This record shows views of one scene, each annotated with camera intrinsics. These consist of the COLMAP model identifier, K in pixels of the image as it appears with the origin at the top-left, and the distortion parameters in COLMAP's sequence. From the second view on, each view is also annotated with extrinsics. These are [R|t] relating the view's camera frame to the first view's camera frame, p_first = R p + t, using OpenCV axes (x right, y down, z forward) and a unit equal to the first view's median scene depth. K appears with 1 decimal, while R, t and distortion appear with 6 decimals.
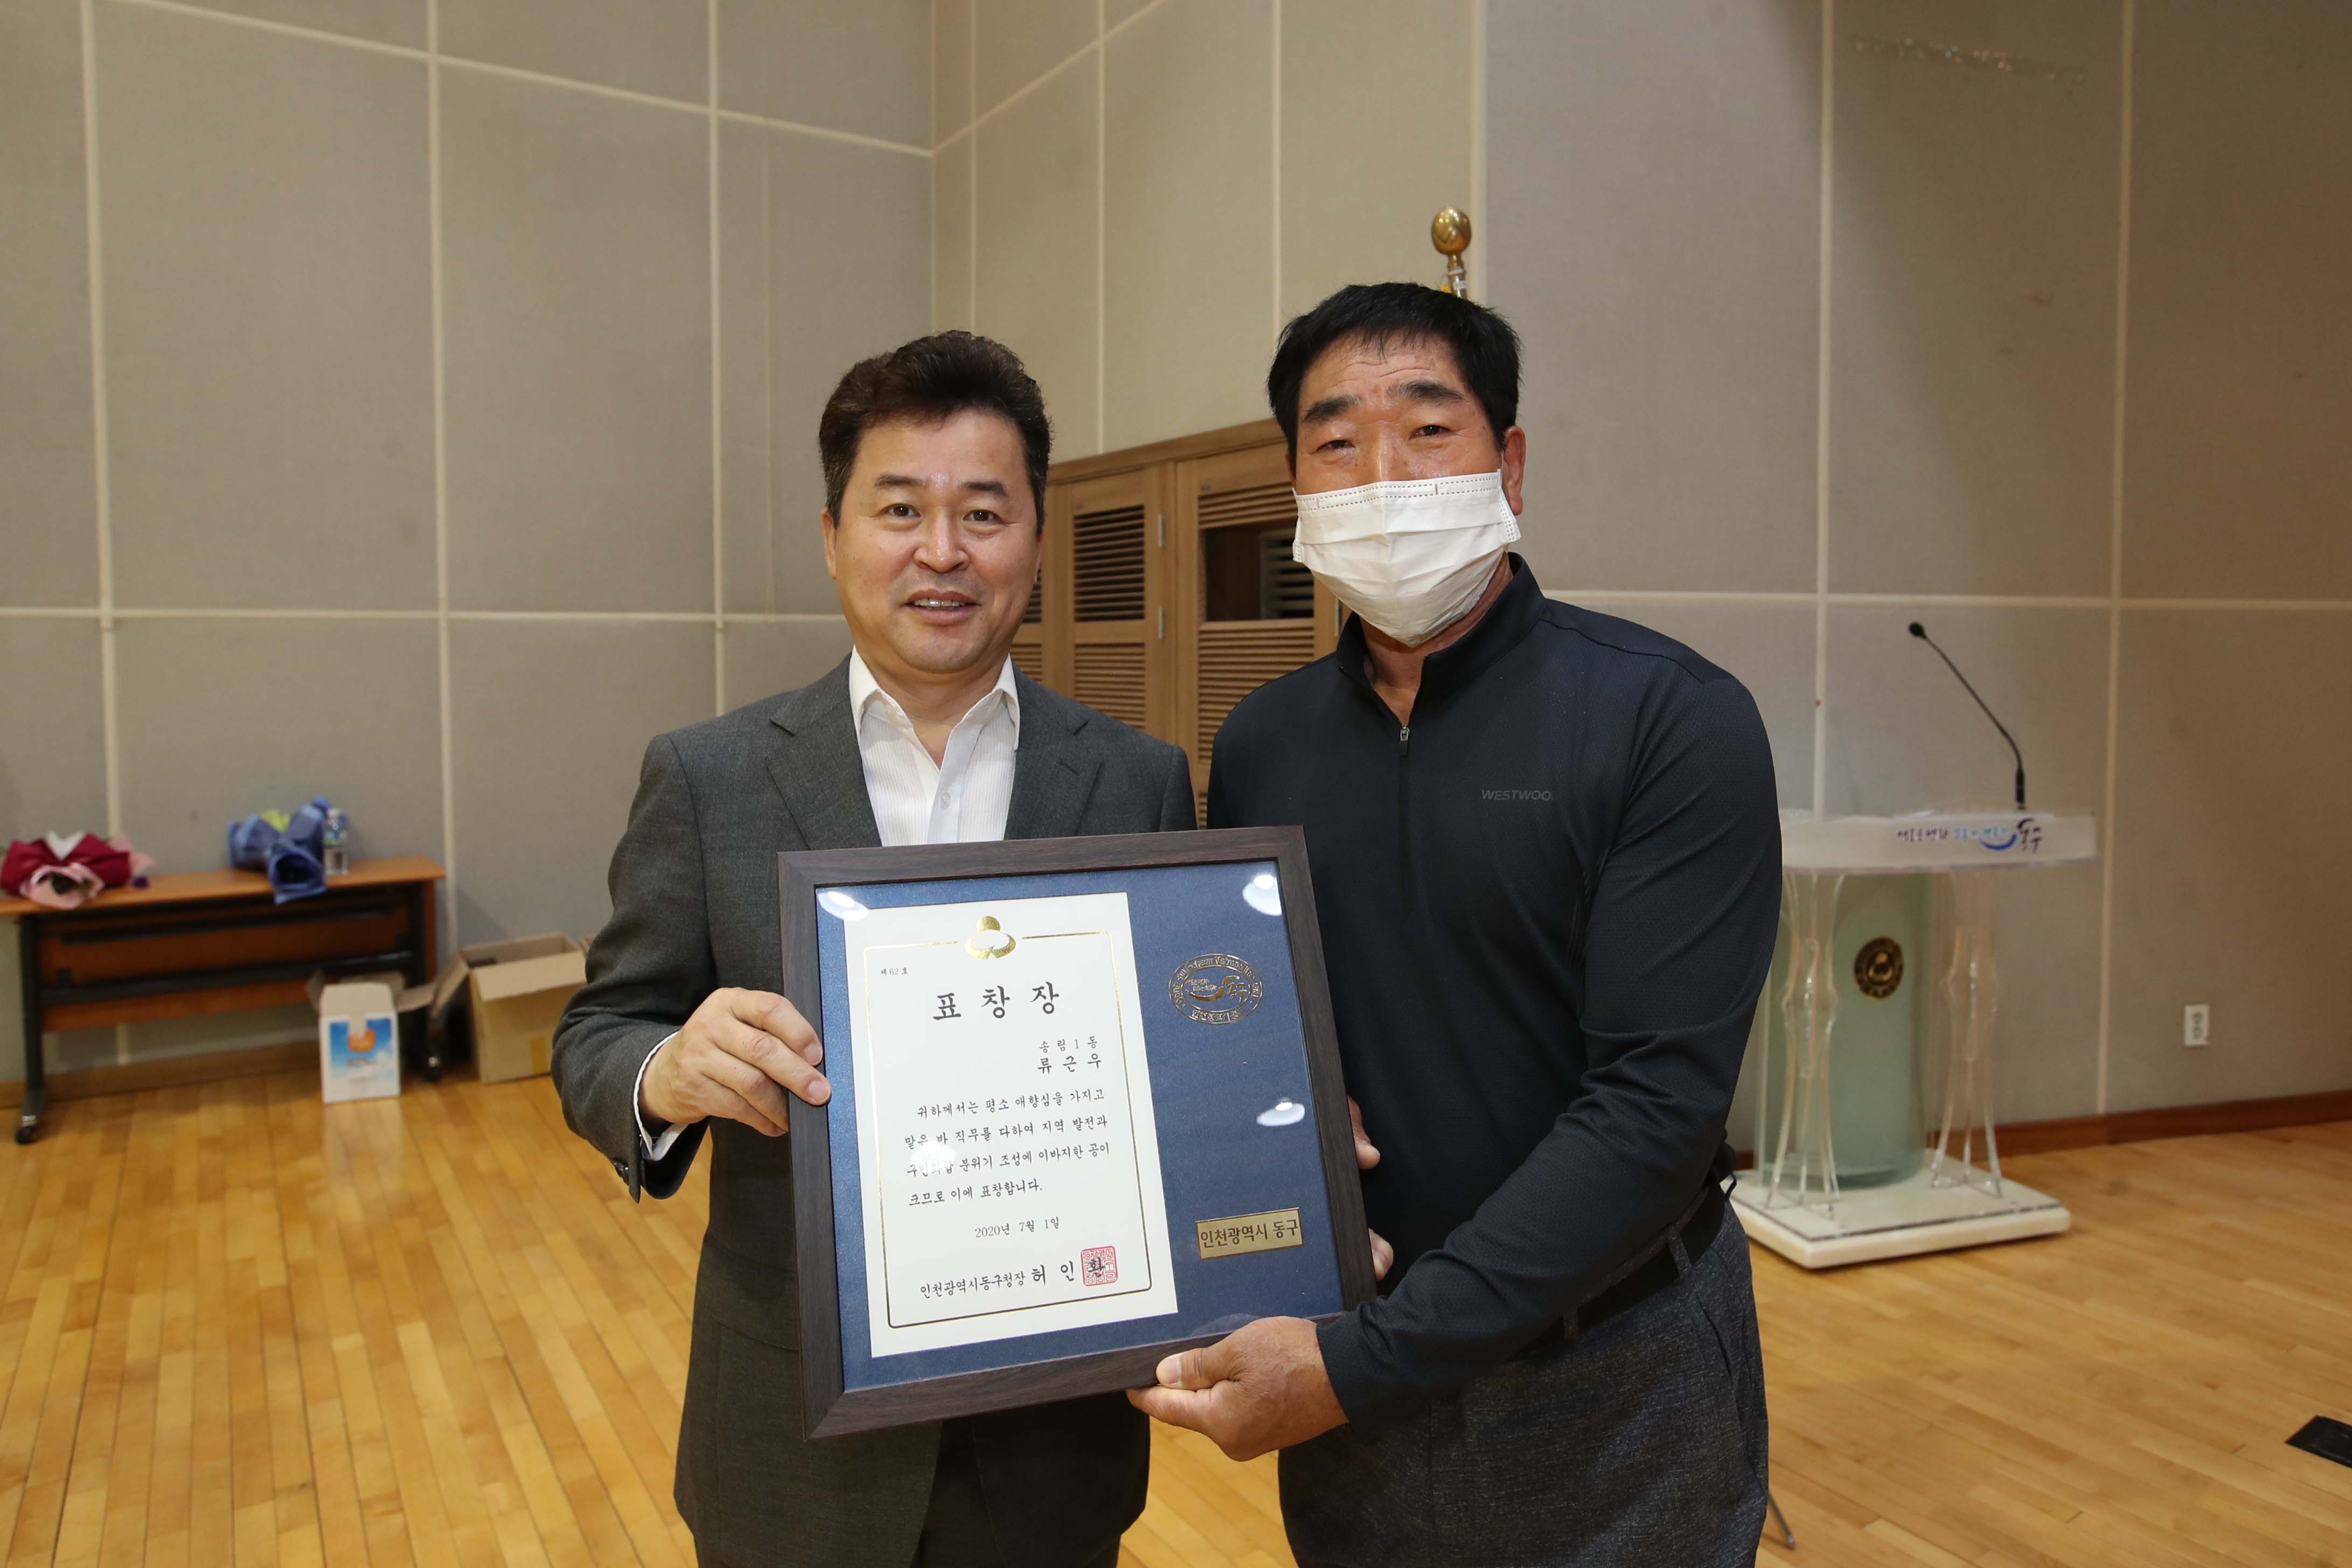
lens RADIAL K [[1408.2, 0, 1145.0], [0, 1408.2, 731.0], [0, 0, 1]] dist [-0.034603, 0.019746]
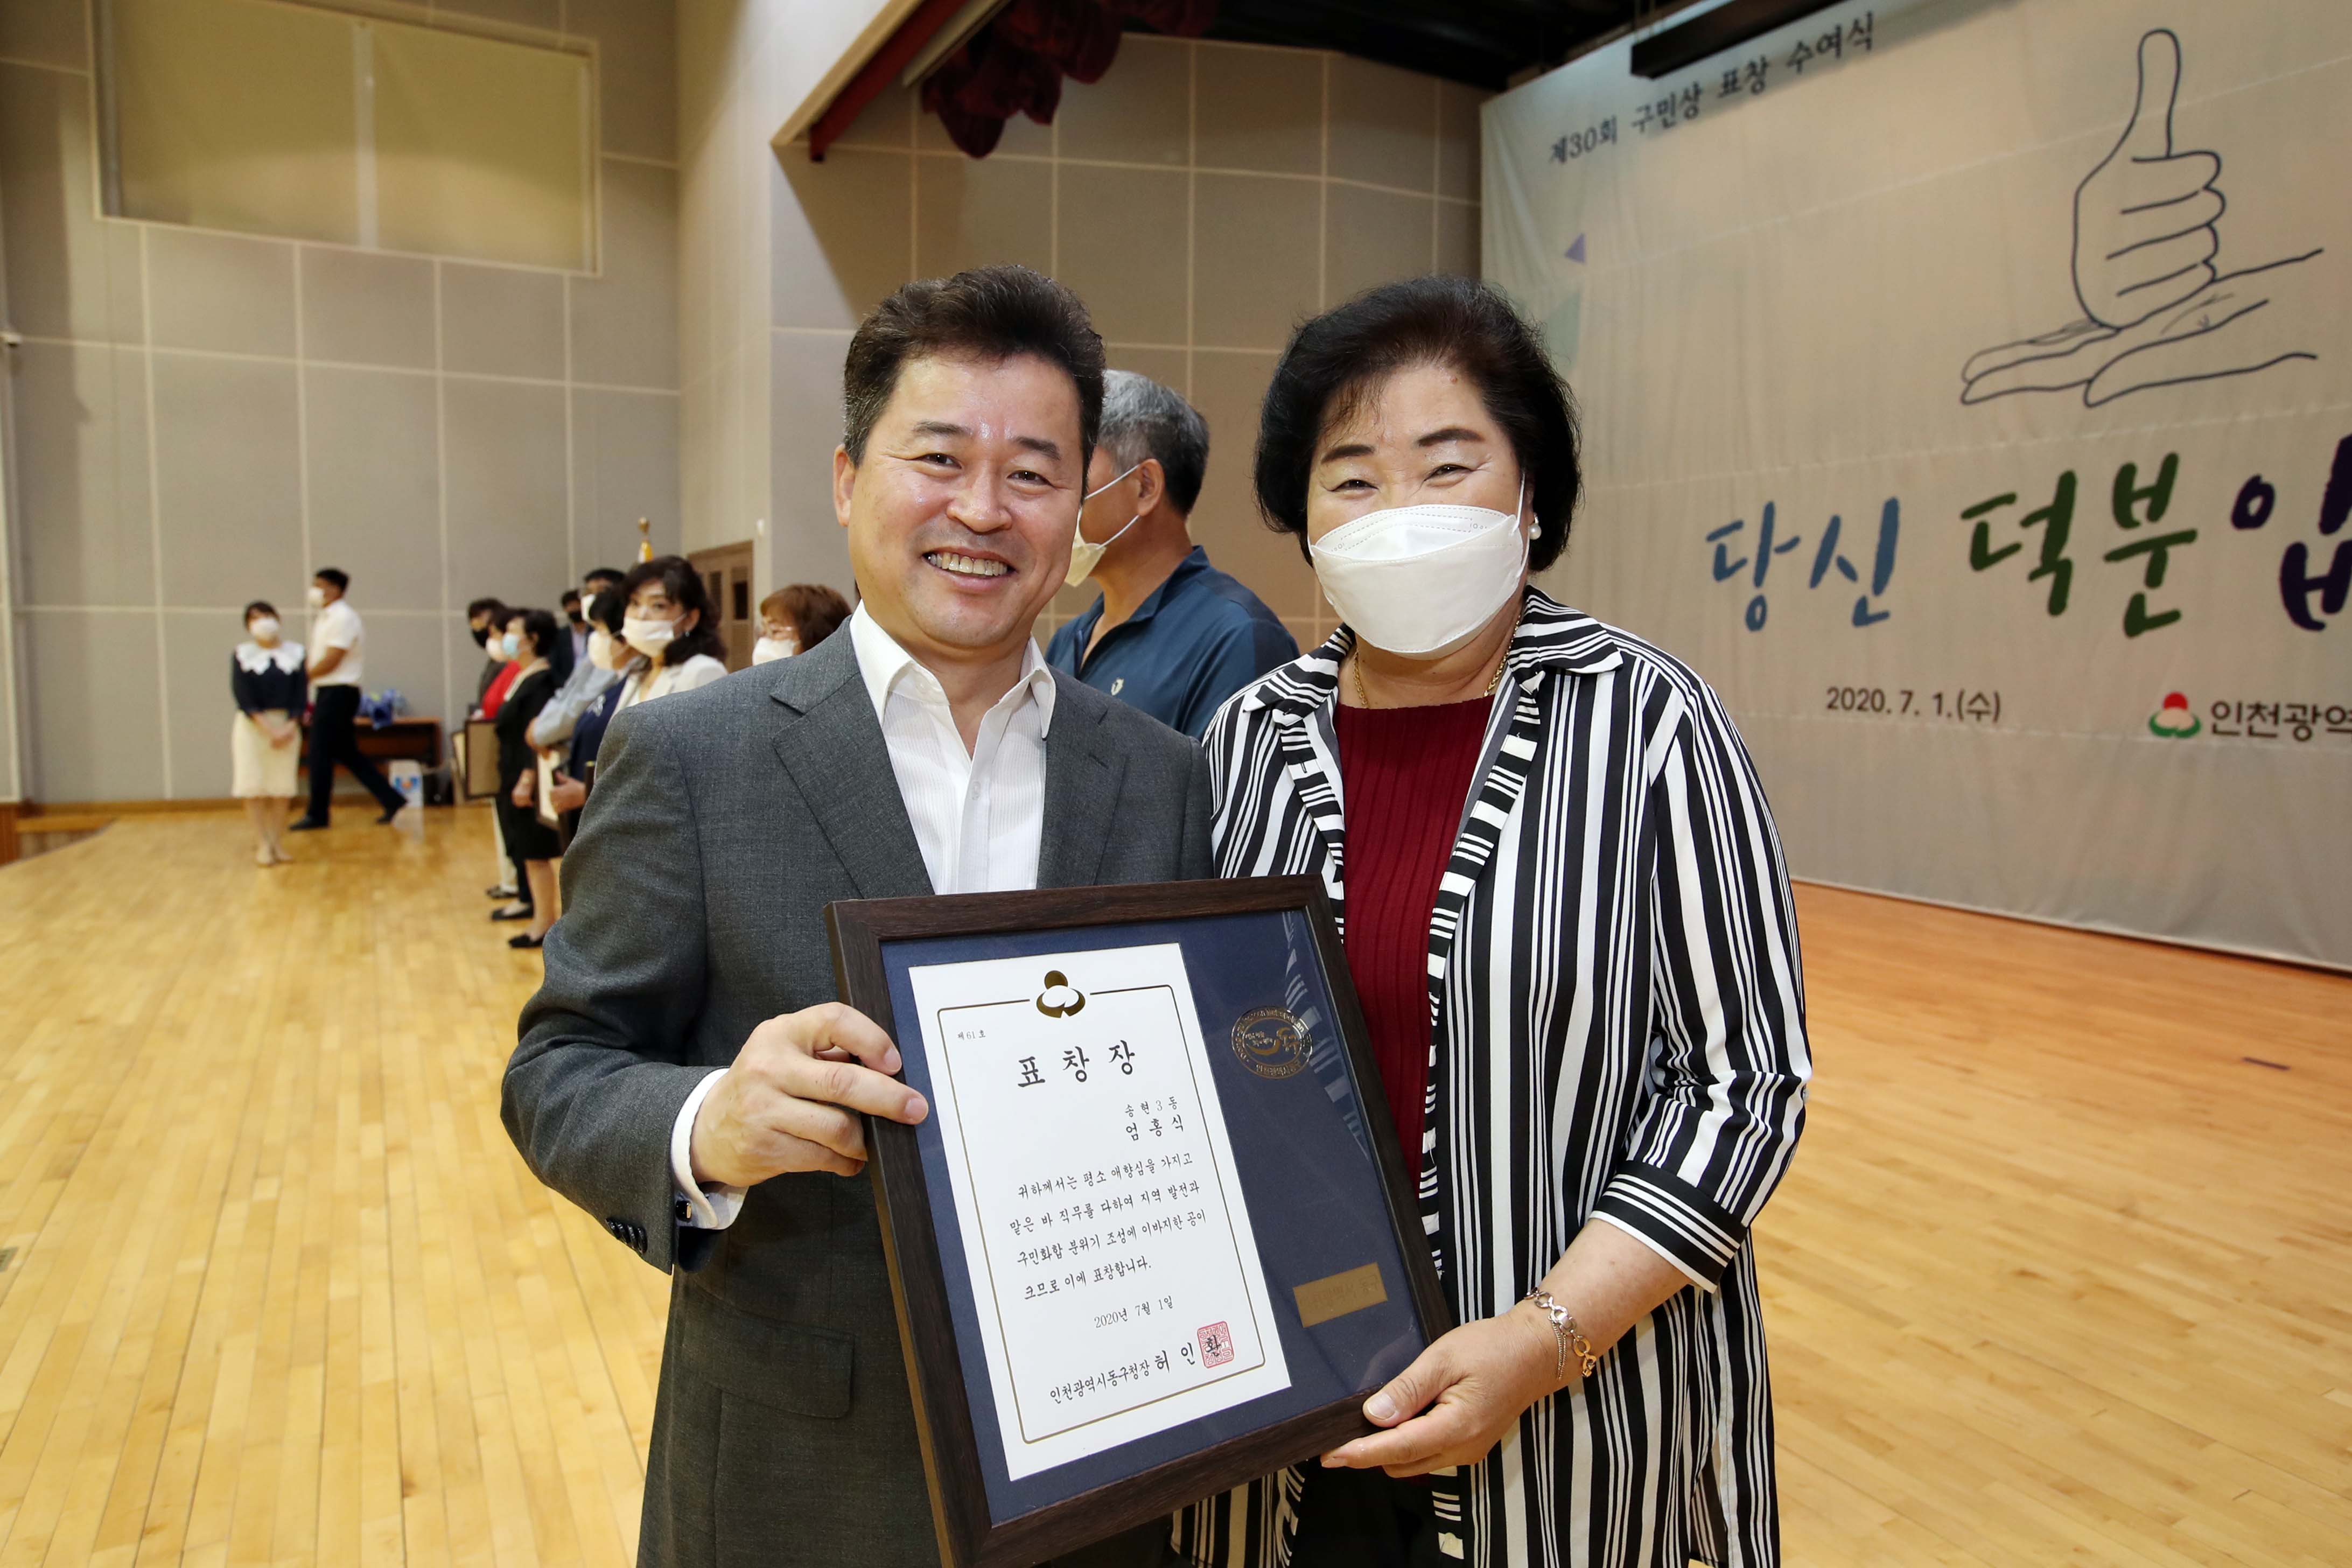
lens RADIAL K [[1497.3, 0, 1176.9], [0, 1497.3, 754.8], [0, 0, 1]] dist [-0.025677, 0.014242]
pose [[0.996306, 0.020091, -0.083488, 1.086285], [-0.018011, 0.999510, 0.025592, 0.081933], [0.083962, -0.023993, 0.996180, -1.612541]]
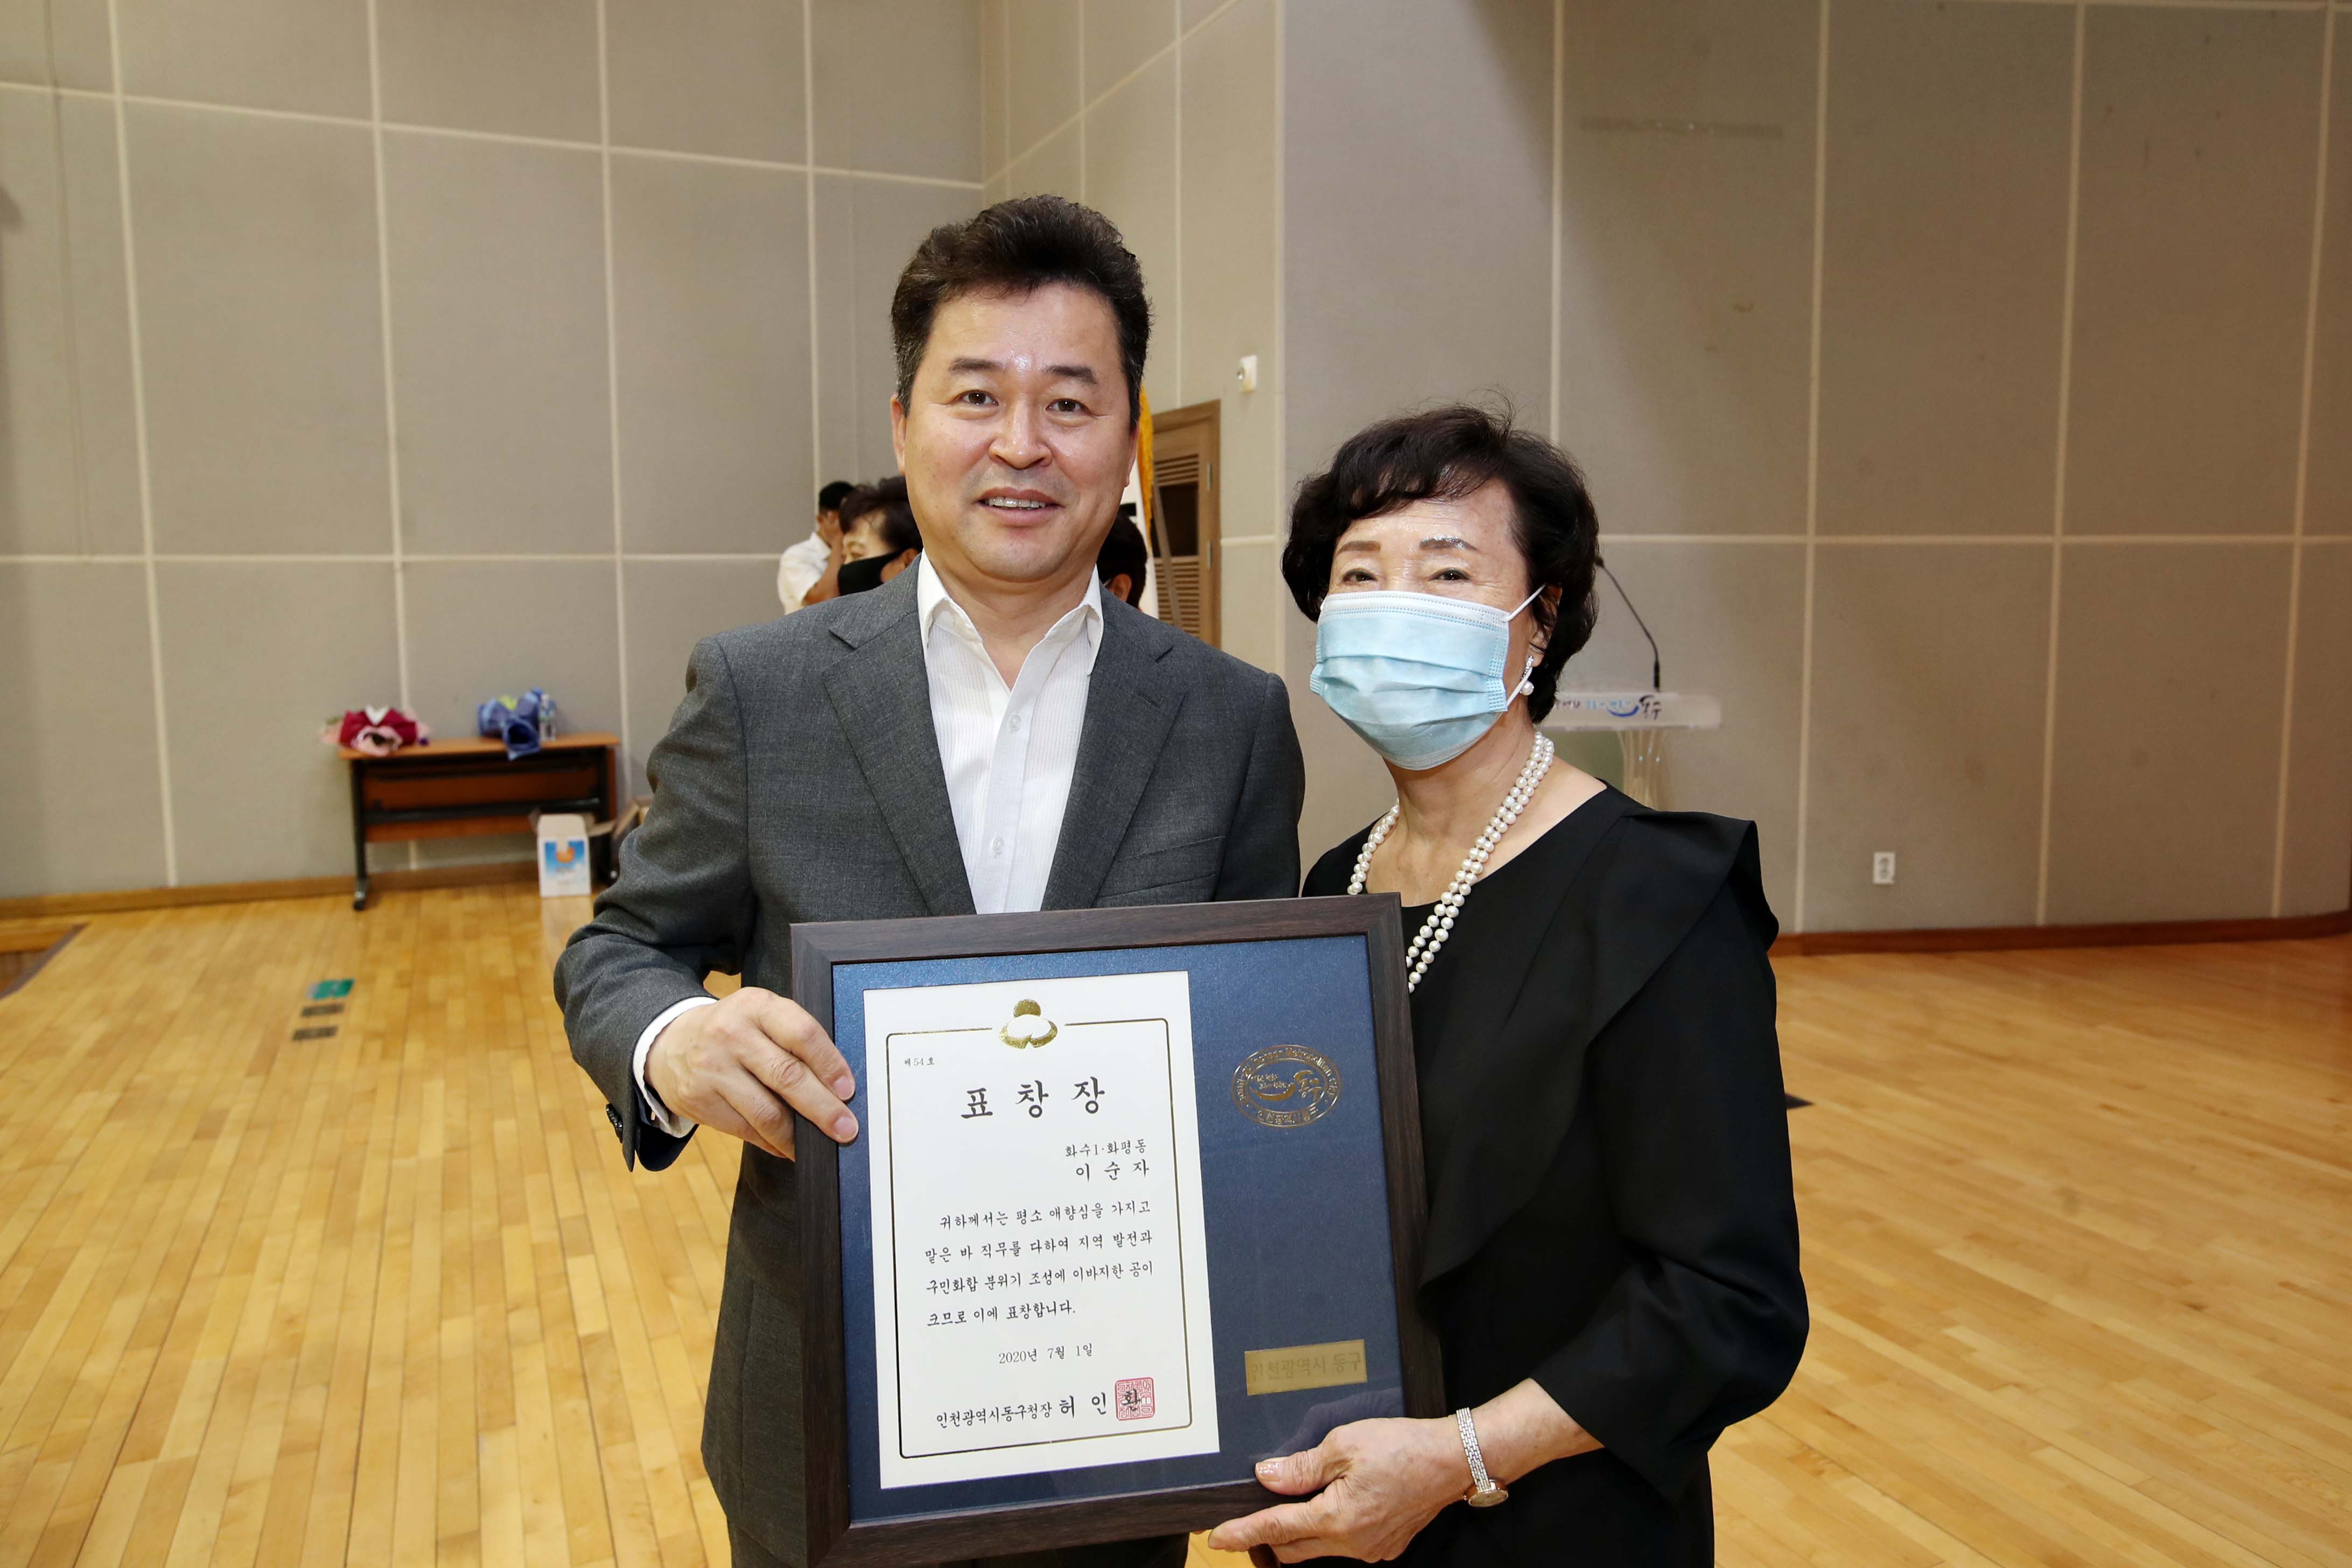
lens RADIAL K [[1488.0, 0, 1149.5], [0, 1488.0, 737.7], [0, 0, 1]] dist [-0.033529, 0.022378]
pose [[0.988364, 0.010560, -0.151738, 0.287281], [-0.003493, 0.998900, 0.046767, 0.029338], [0.152065, -0.045693, 0.987314, -0.447088]]
